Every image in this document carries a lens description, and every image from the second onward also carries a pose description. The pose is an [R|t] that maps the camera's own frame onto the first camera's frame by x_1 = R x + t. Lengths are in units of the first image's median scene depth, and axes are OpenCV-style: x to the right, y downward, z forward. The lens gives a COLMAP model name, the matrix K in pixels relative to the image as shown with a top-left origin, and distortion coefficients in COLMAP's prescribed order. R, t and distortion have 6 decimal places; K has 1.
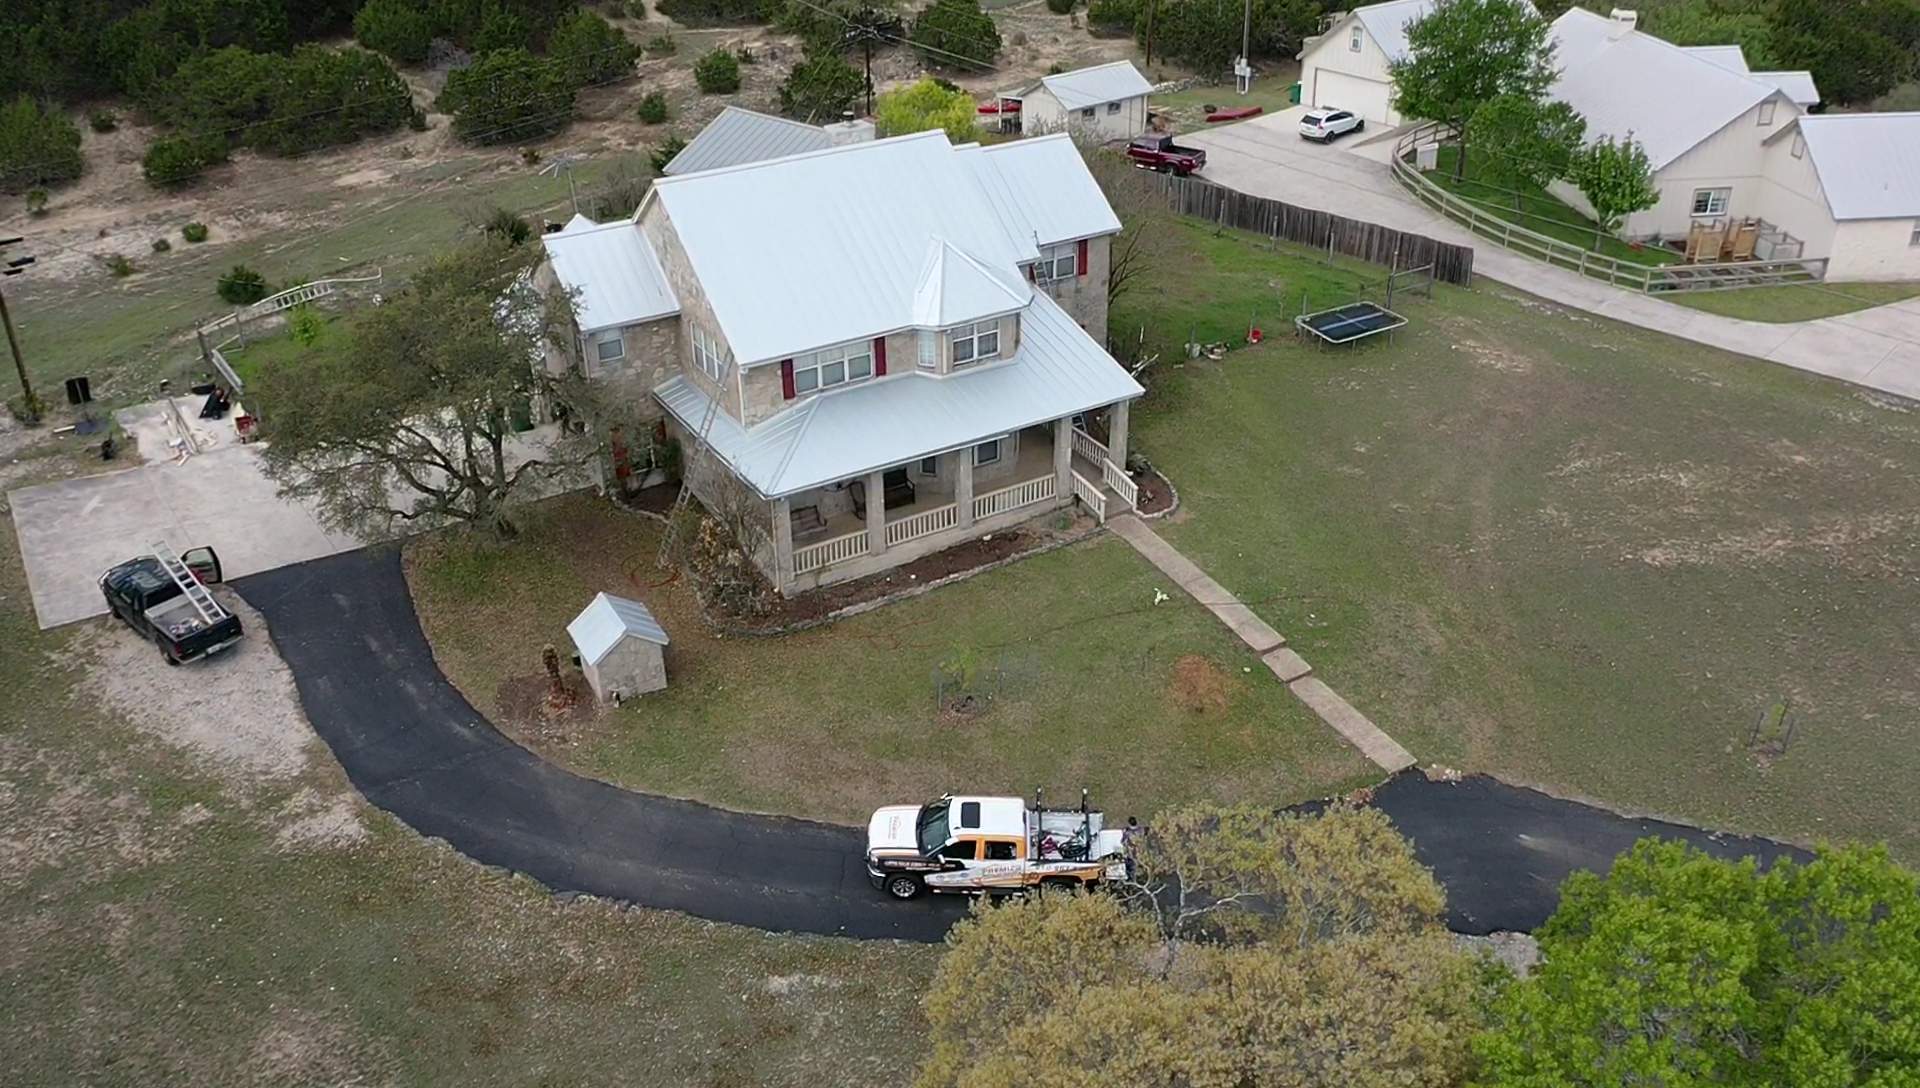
lens RADIAL K [[1538.3, 0, 961.7], [0, 1538.3, 530.8], [0, 0, 1]] dist [-0.079376, 0.029343]
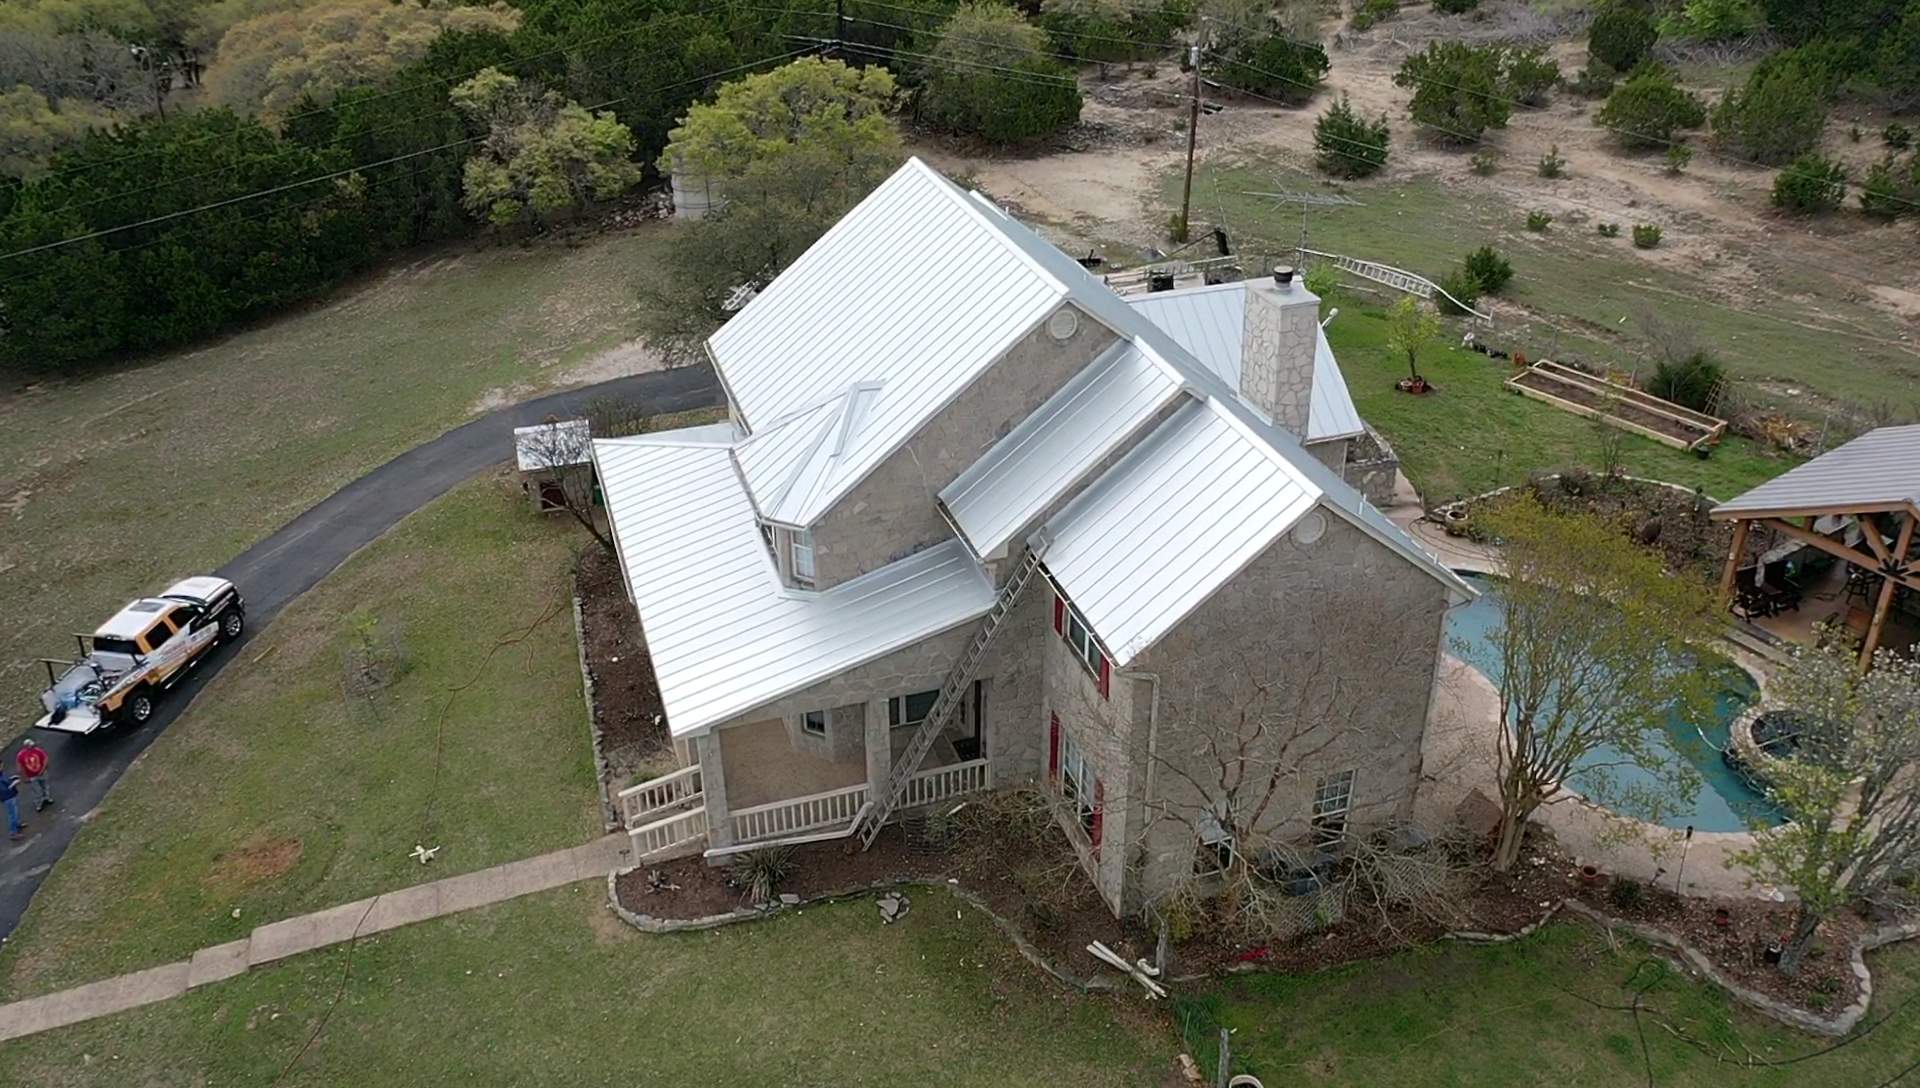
lens RADIAL K [[1538.3, 0, 963.5], [0, 1538.3, 519.0], [0, 0, 1]] dist [-0.079376, 0.029343]
pose [[-0.228657, 0.474159, -0.850229, 0.539503], [-0.472305, 0.709663, 0.522787, -0.496406], [0.851260, 0.521106, 0.061678, 0.999777]]
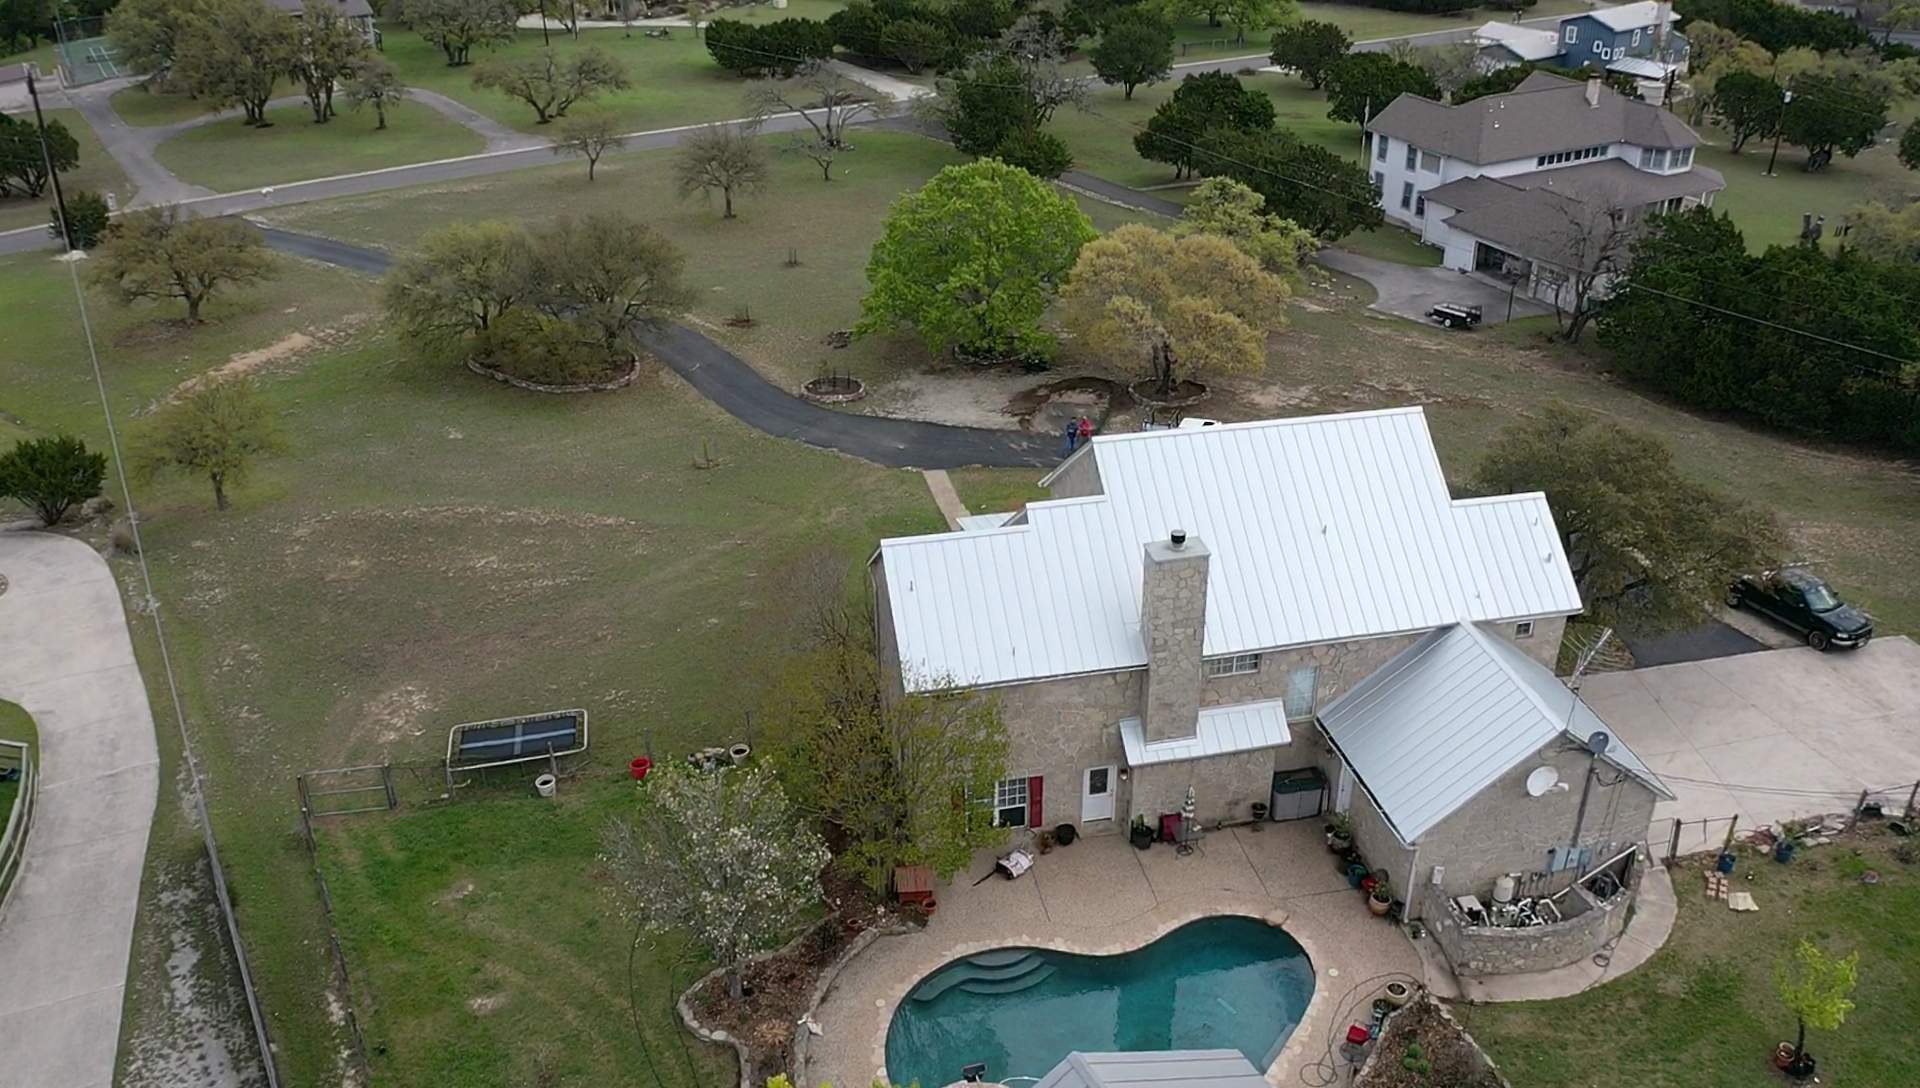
lens RADIAL K [[1538.3, 0, 957.3], [0, 1538.3, 506.4], [0, 0, 1]] dist [-0.079376, 0.029343]
pose [[-0.940593, -0.143394, 0.307770, -0.216681], [0.181892, 0.552601, 0.813356, -0.980233], [-0.286704, 0.821018, -0.493690, 1.515047]]
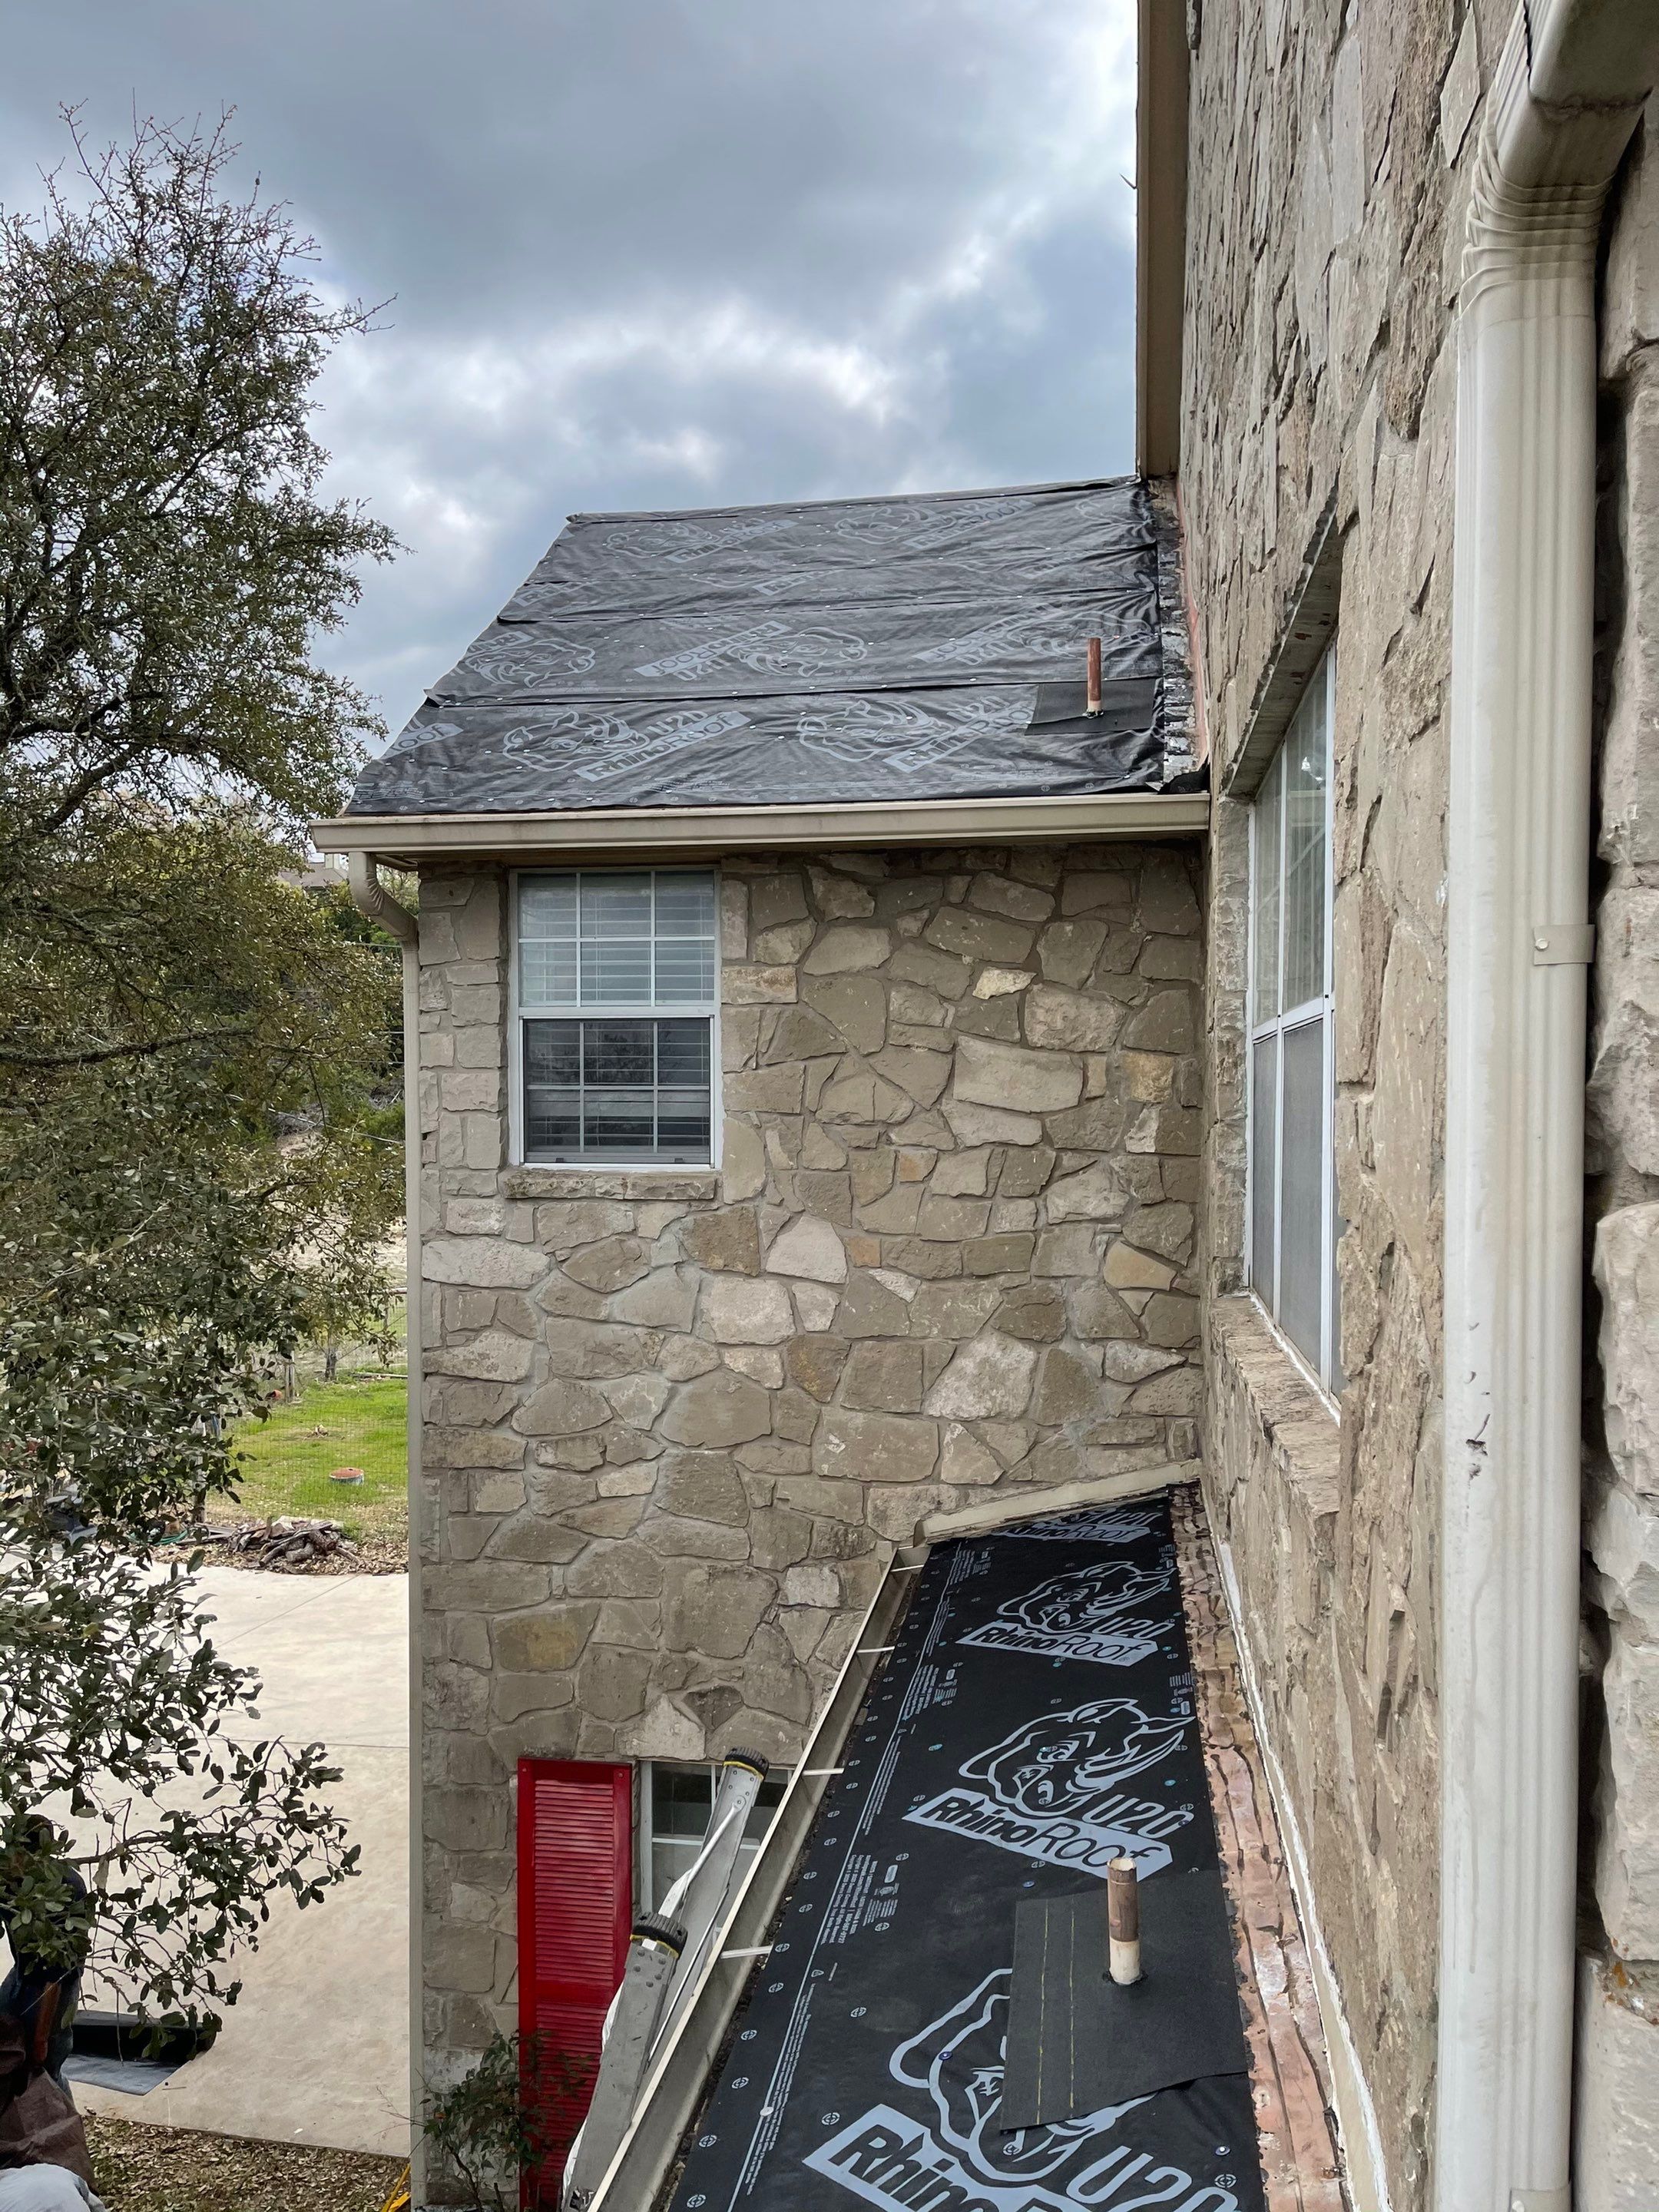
lens RADIAL K [[1649.4, 0, 826.1], [0, 1649.4, 1111.3], [0, 0, 1]] dist [-0.003336, -0.001347]
pose [[0.753062, 0.017113, -0.657727, -0.122995], [-0.325423, 0.878514, -0.349733, -0.072327], [0.571838, 0.477410, 0.667144, 0.887919]]
